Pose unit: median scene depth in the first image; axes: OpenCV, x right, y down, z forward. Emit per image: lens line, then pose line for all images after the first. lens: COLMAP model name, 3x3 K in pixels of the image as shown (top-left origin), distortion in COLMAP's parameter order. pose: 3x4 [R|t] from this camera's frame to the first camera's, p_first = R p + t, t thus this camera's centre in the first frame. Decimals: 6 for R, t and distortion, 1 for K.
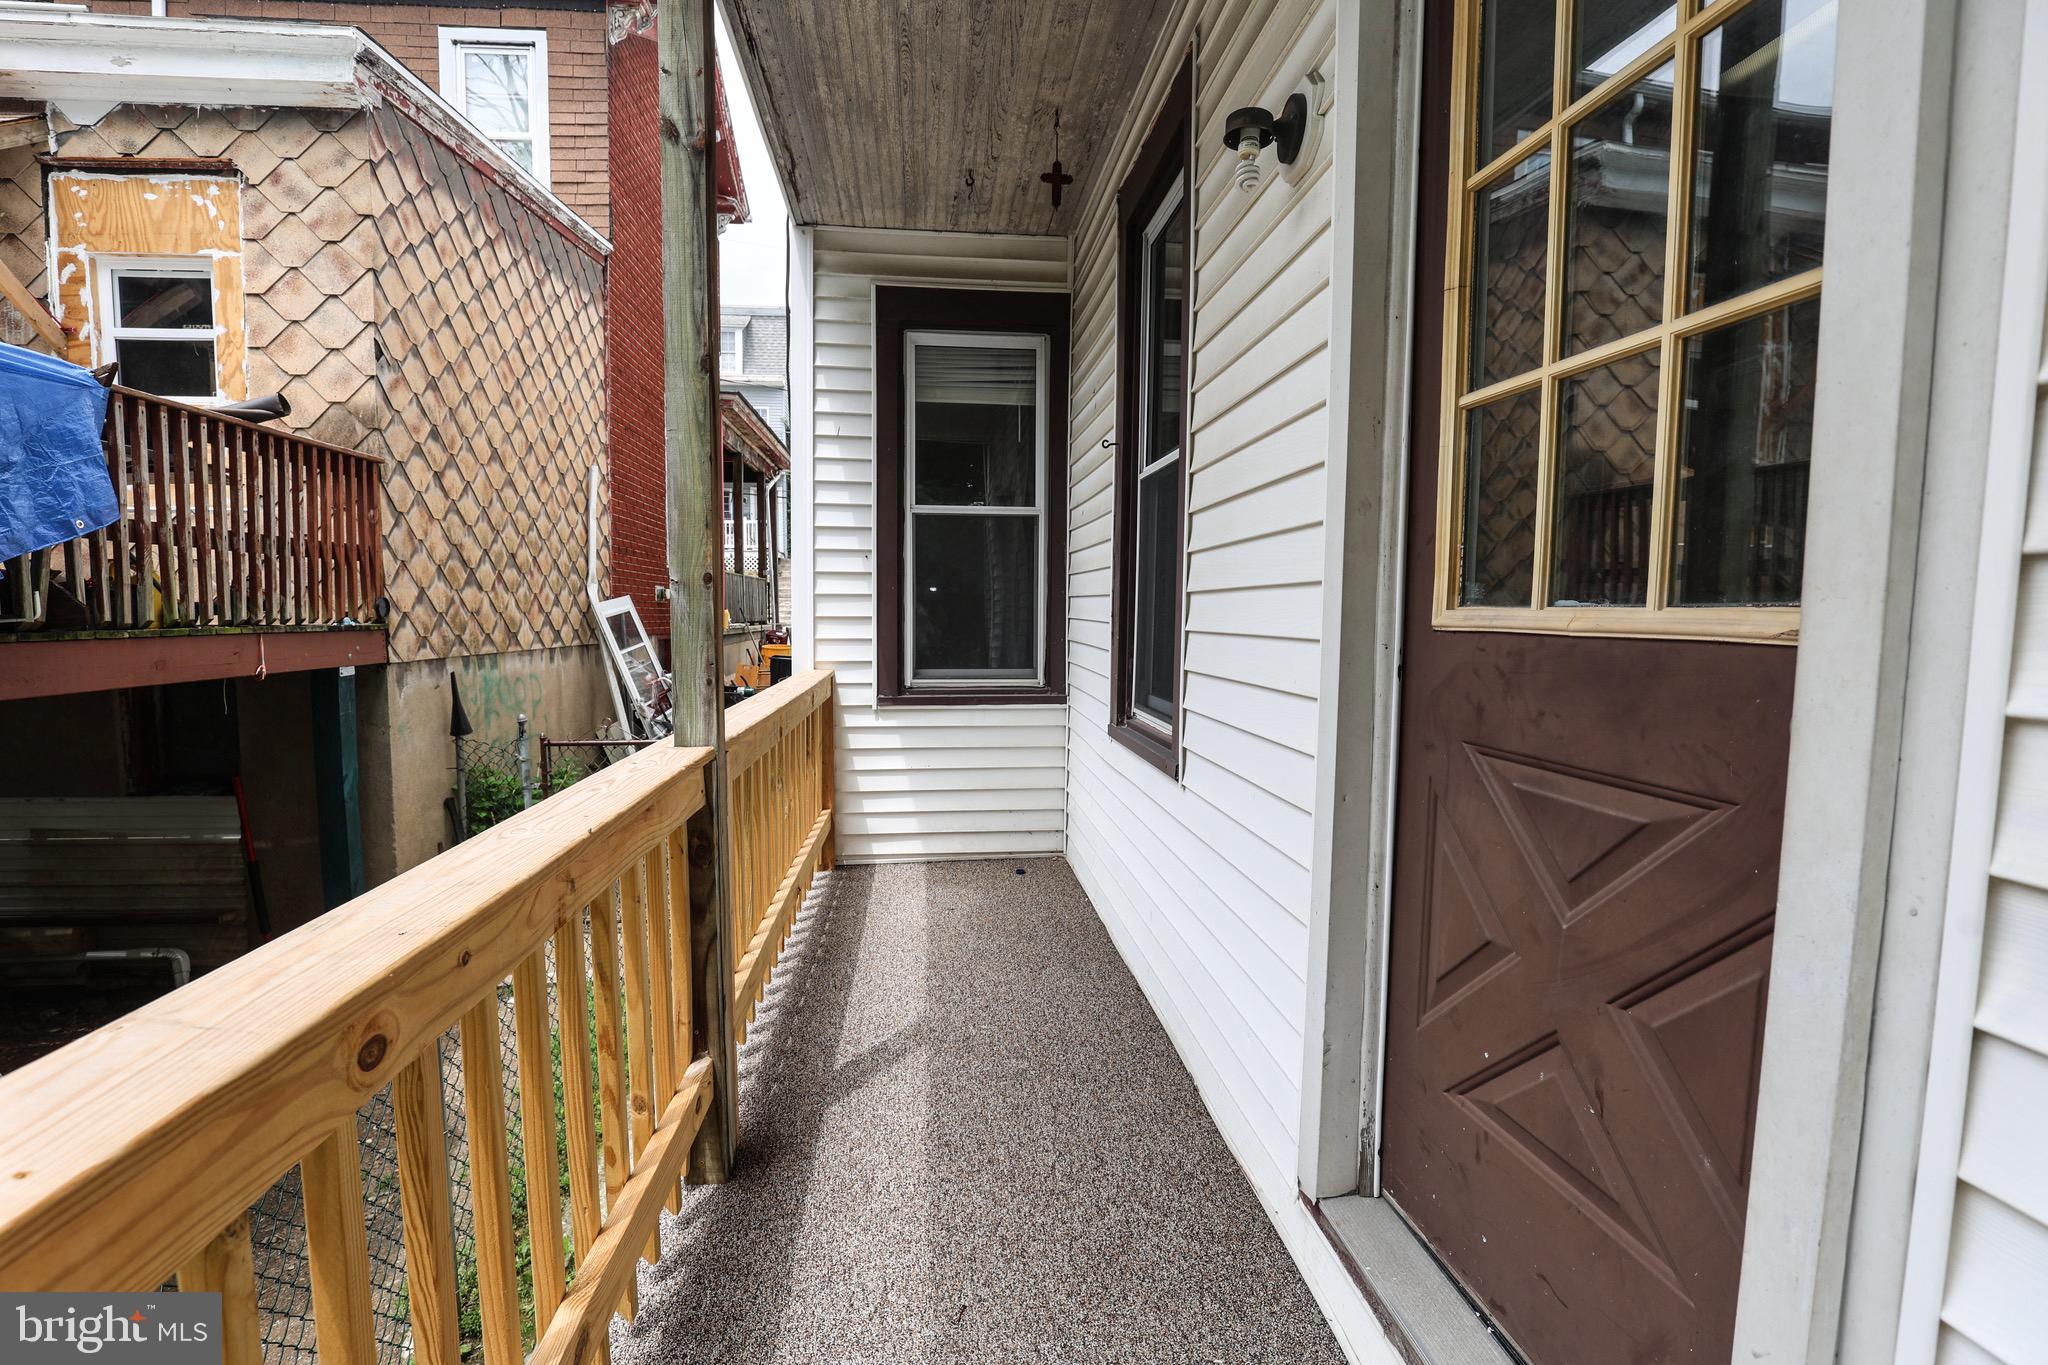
lens RADIAL K [[956.0, 0, 1024.0], [0, 956.0, 682.5], [0, 0, 1]] dist [-0.027919, 0.001315]
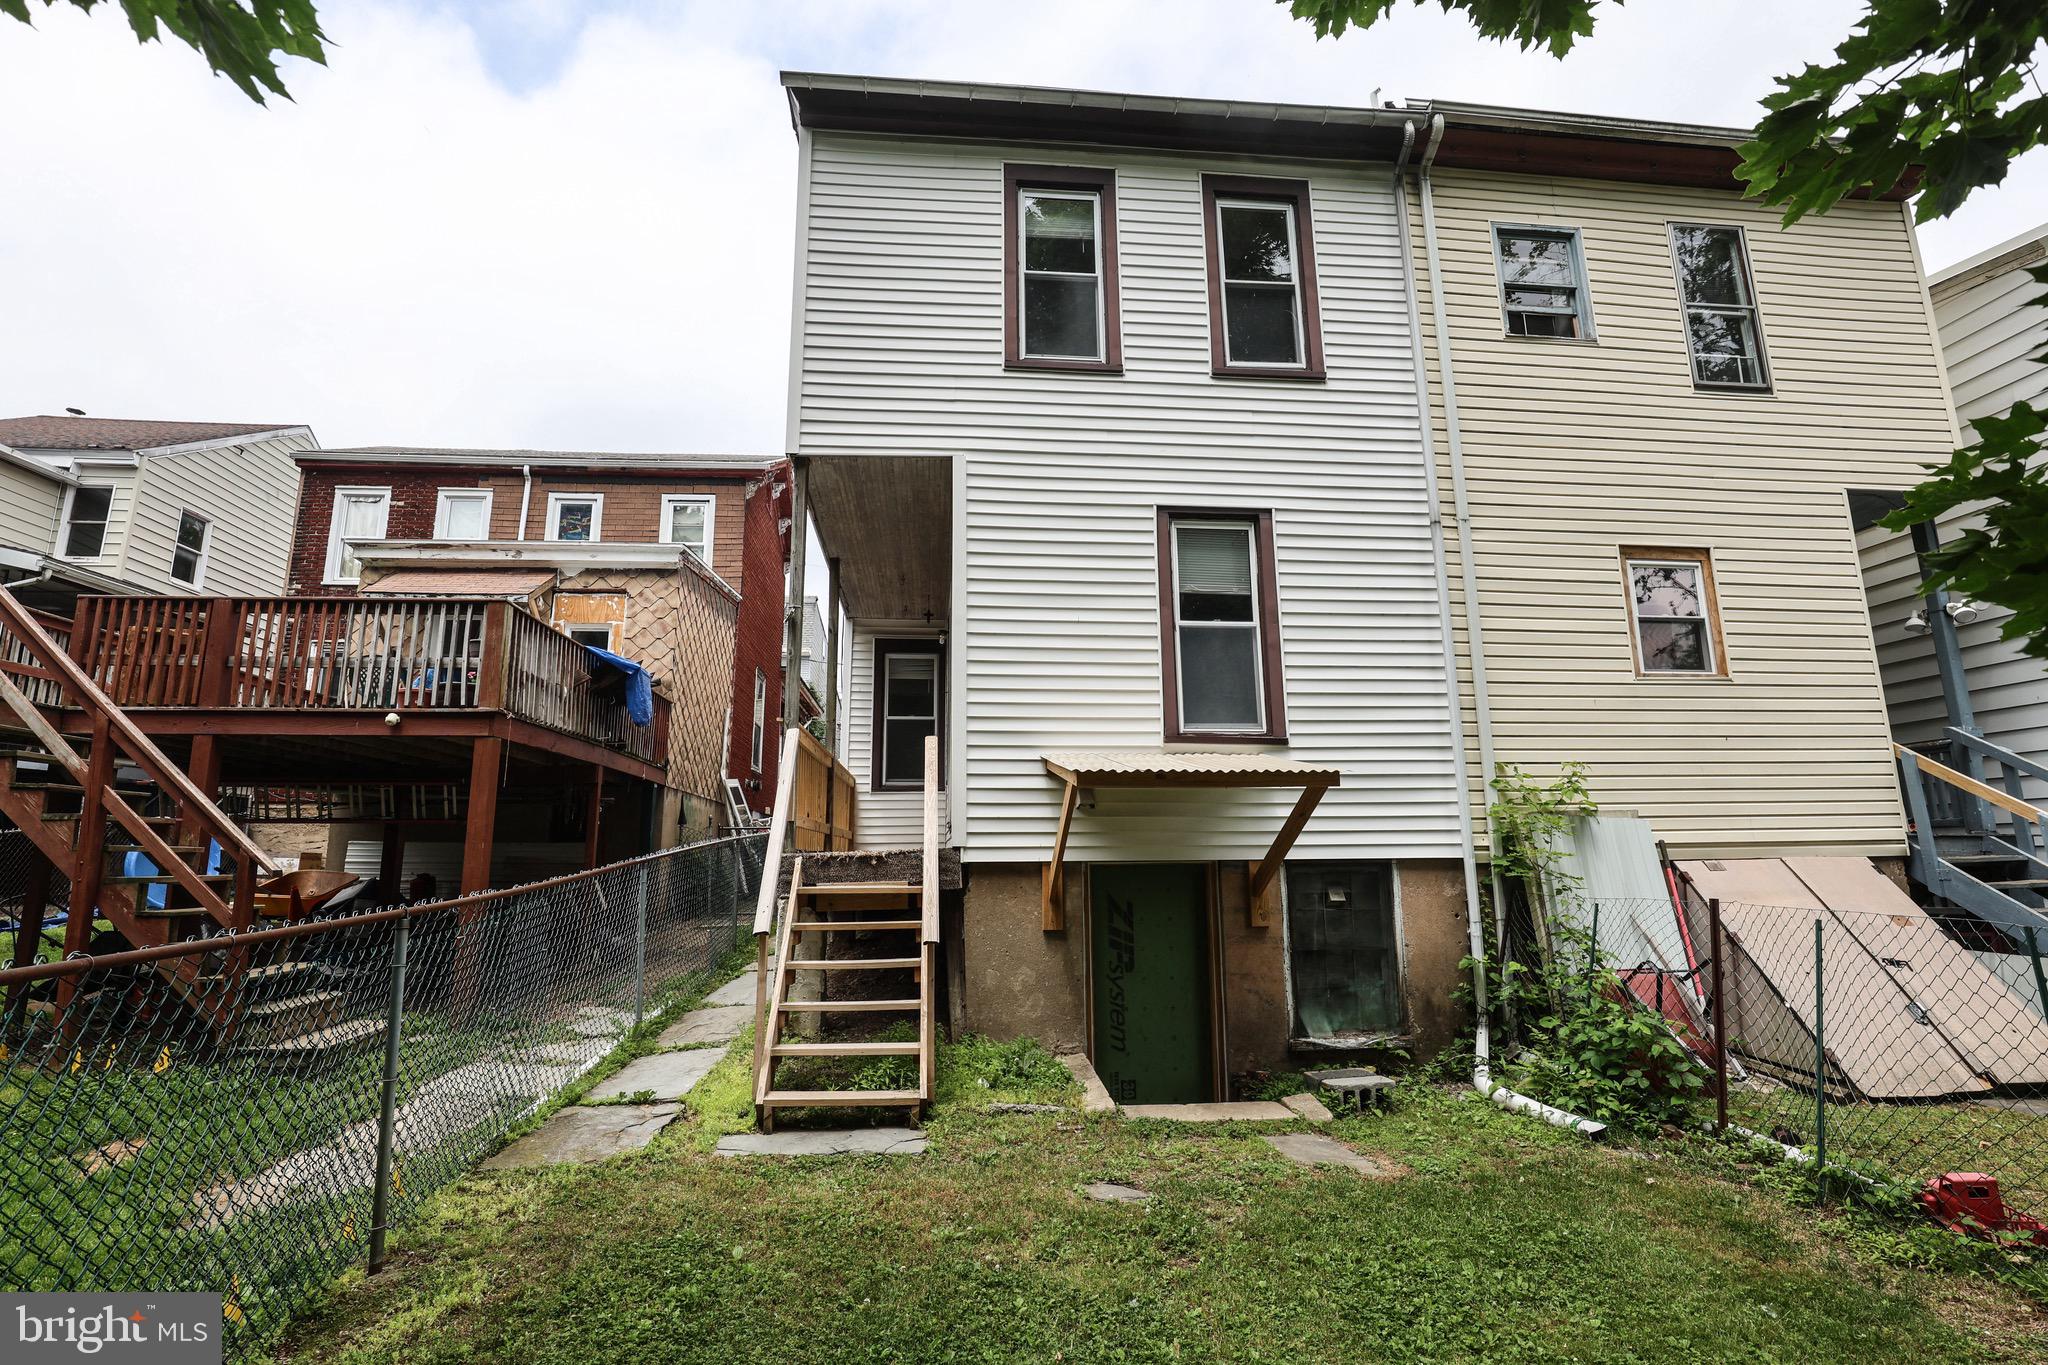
lens RADIAL K [[956.0, 0, 1024.0], [0, 956.0, 682.5], [0, 0, 1]] dist [-0.027919, 0.001315]
pose [[0.999883, -0.014923, -0.003277, 0.253361], [0.013570, 0.965947, -0.258386, 0.382787], [0.007021, 0.258311, 0.966036, -1.464072]]
